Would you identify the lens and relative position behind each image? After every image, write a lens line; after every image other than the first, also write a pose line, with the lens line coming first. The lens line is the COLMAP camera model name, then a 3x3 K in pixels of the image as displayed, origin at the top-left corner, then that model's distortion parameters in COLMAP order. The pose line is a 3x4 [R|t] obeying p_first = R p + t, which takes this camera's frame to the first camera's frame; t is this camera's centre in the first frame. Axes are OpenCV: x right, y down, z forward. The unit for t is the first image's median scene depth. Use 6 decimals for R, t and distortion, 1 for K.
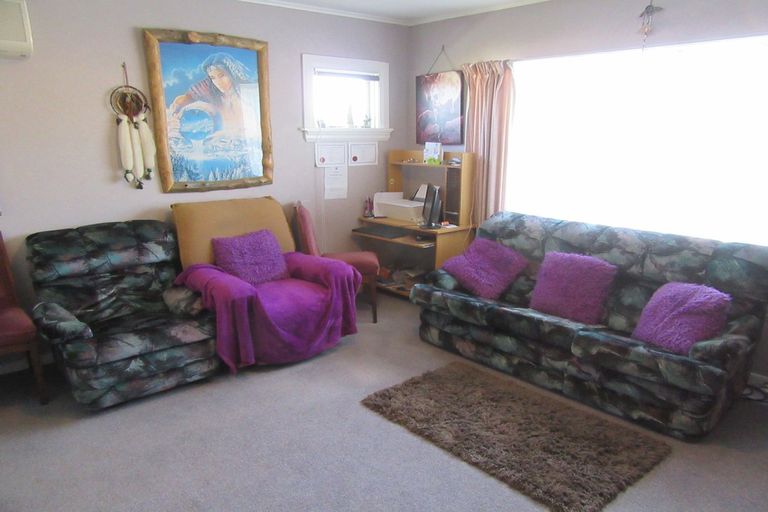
lens RADIAL K [[565.6, 0, 381.9], [0, 565.6, 278.2], [0, 0, 1]] dist [-0.001620, 0.003937]
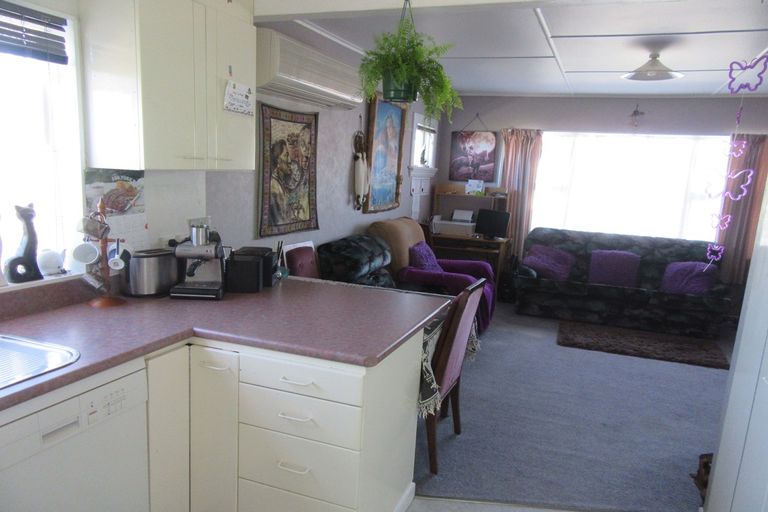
lens RADIAL K [[571.7, 0, 384.0], [0, 571.7, 268.3], [0, 0, 1]] dist [-0.005313, -0.001176]
pose [[0.876682, -0.040657, 0.479350, -0.956156], [0.074526, 0.995871, -0.051833, 0.041700], [-0.475263, 0.081165, 0.876092, -0.138840]]
